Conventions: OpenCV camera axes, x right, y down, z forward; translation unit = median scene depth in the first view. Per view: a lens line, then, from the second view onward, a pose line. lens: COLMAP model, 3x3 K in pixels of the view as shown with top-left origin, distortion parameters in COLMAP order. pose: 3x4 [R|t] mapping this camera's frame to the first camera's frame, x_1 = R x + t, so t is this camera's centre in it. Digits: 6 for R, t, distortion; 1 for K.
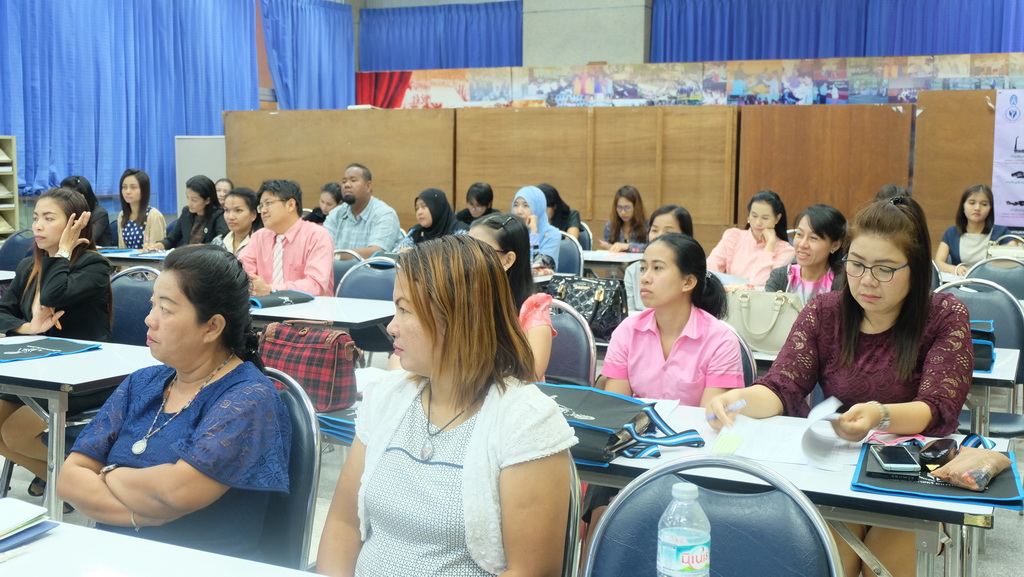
lens RADIAL K [[1113.4, 0, 498.7], [0, 1113.4, 342.3], [0, 0, 1]] dist [0.013849, 0.000000]
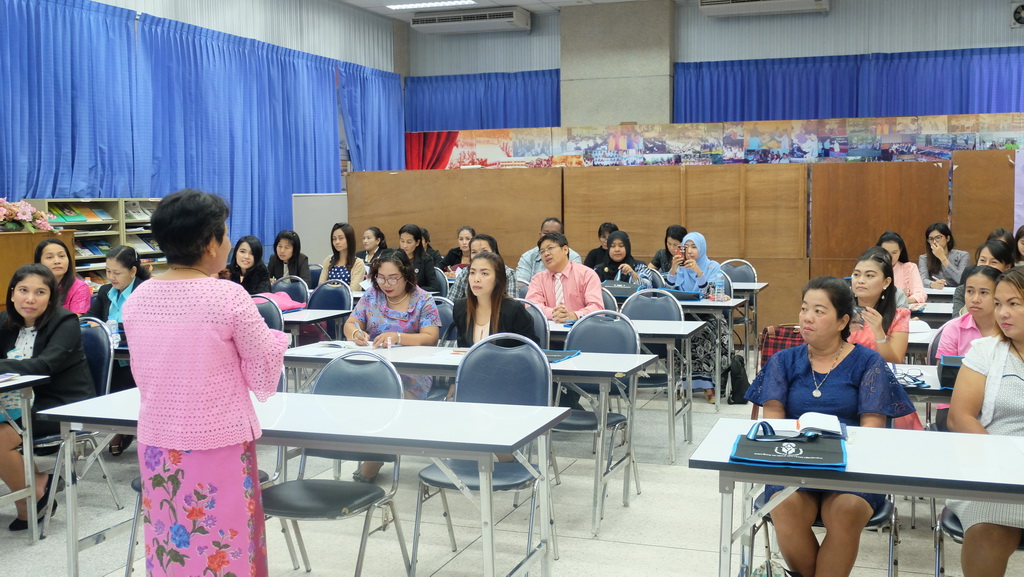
lens RADIAL K [[1113.4, 0, 513.6], [0, 1113.4, 293.3], [0, 0, 1]] dist [0.013849, 0.000000]
pose [[0.992828, -0.029167, 0.115939, -0.186676], [0.038232, 0.996318, -0.076745, 0.011081], [-0.113274, 0.080627, 0.990287, -0.132438]]
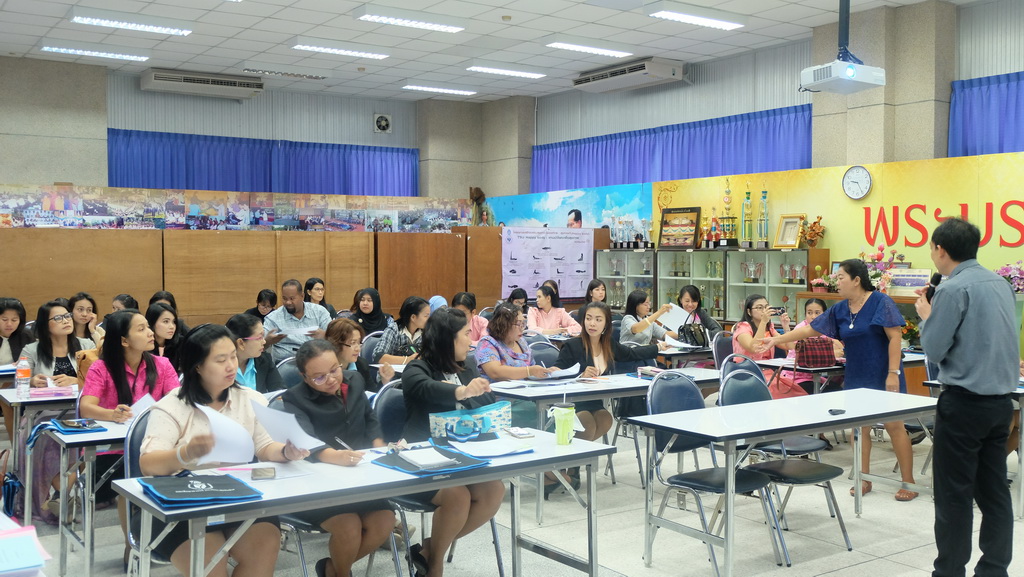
lens RADIAL K [[1023.8, 0, 514.6], [0, 1023.8, 289.0], [0, 0, 1]] dist [0.098581, 0.000000]
pose [[0.521698, -0.042189, 0.852087, -0.644468], [0.149773, 0.987794, -0.042792, -0.031997], [-0.839881, 0.149944, 0.521649, 0.076596]]
